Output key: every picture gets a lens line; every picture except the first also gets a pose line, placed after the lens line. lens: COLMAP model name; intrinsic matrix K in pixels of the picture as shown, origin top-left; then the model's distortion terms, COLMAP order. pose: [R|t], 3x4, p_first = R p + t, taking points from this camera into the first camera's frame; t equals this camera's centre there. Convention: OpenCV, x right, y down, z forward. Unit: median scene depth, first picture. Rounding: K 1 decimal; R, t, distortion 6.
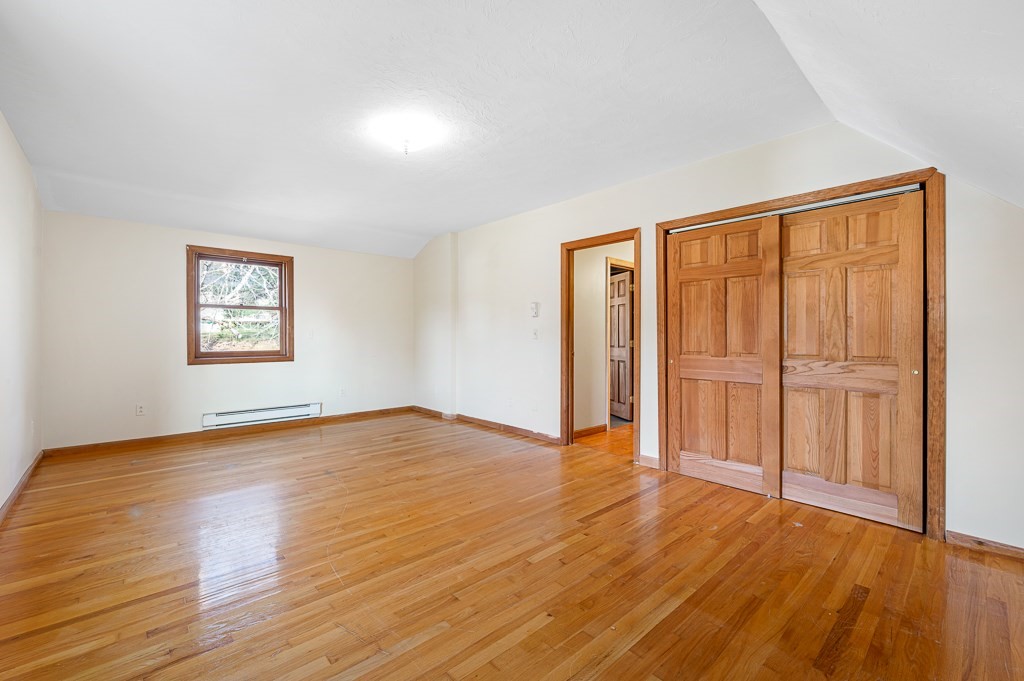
lens RADIAL K [[423.3, 0, 510.3], [0, 423.3, 333.9], [0, 0, 1]] dist [-0.000736, -0.000011]
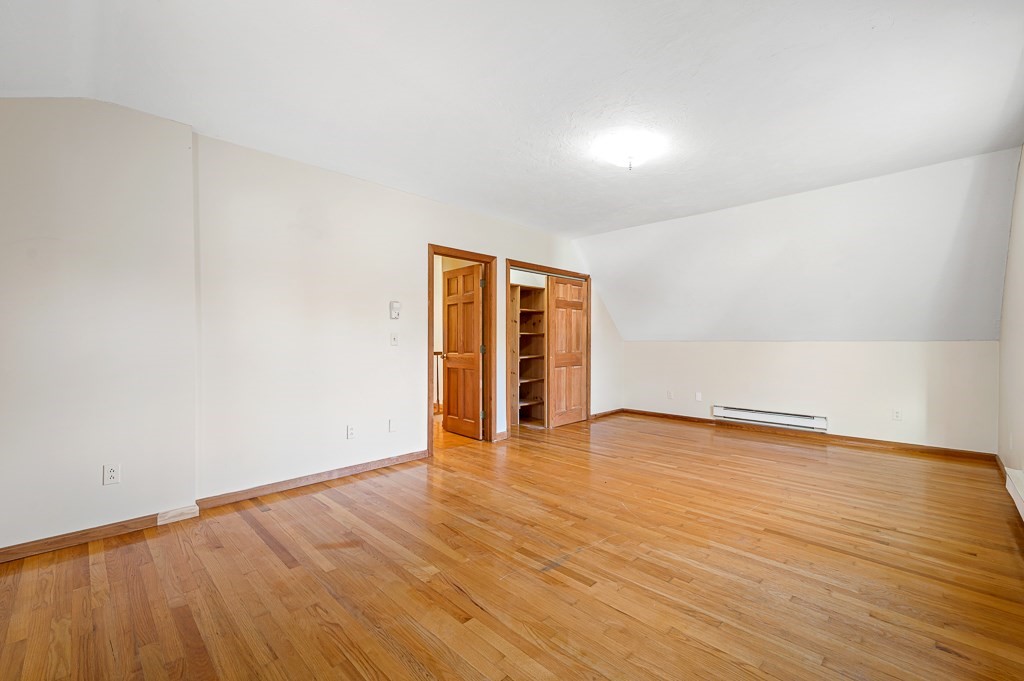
lens RADIAL K [[432.2, 0, 494.3], [0, 432.2, 344.8], [0, 0, 1]] dist [0.000165, -0.000058]
pose [[-0.030890, -0.014038, 0.999424, -1.199482], [-0.002144, 0.999900, 0.013979, -0.001867], [-0.999520, -0.001711, -0.030917, 1.258231]]
